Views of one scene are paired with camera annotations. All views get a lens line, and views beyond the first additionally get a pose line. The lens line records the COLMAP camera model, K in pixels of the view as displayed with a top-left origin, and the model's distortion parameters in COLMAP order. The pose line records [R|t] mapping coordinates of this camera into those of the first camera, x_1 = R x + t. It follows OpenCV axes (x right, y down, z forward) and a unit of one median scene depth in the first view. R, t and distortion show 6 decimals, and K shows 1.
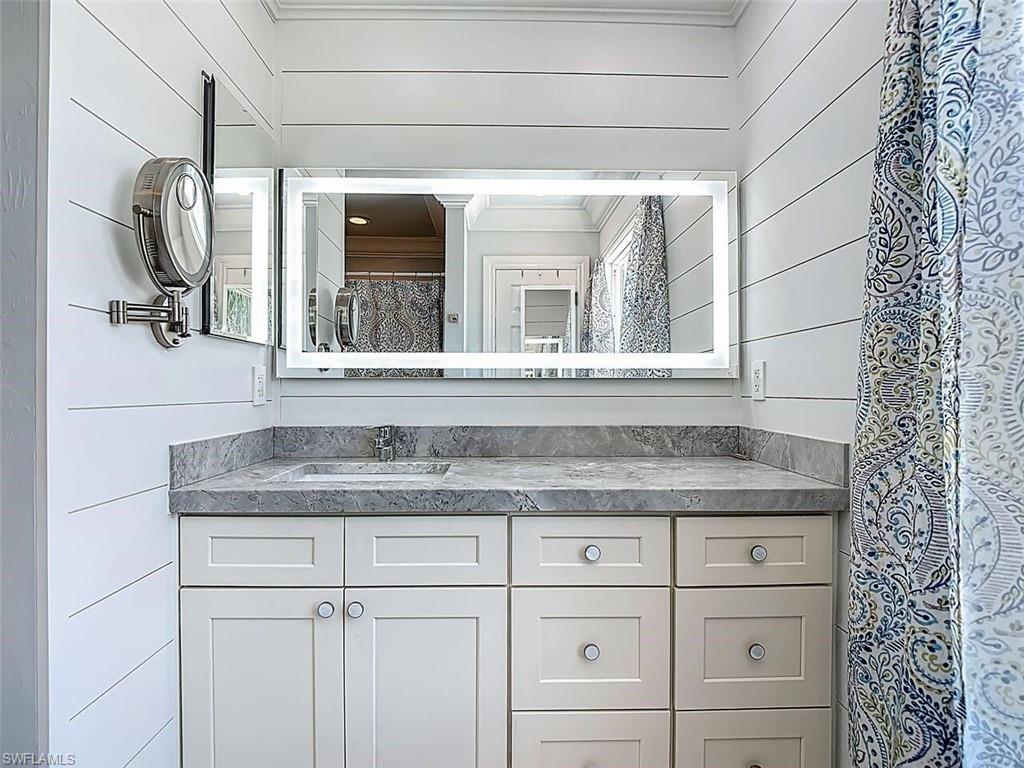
lens RADIAL K [[545.9, 0, 511.4], [0, 545.9, 388.2], [0, 0, 1]] dist [0.002036, -0.018317]
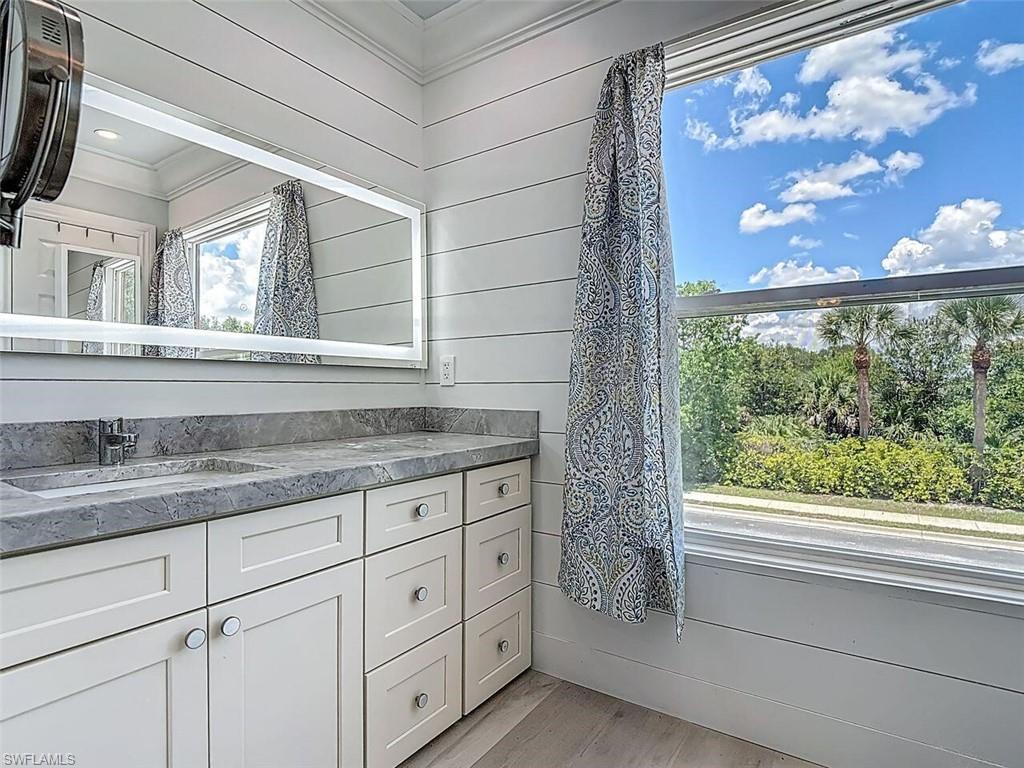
lens RADIAL K [[545.9, 0, 517.7], [0, 545.9, 385.2], [0, 0, 1]] dist [0.002036, -0.018317]
pose [[0.576626, 0.003003, 0.817003, -0.694412], [-0.001191, 0.999995, -0.002836, 0.032536], [-0.817007, 0.000662, 0.576627, 0.144516]]
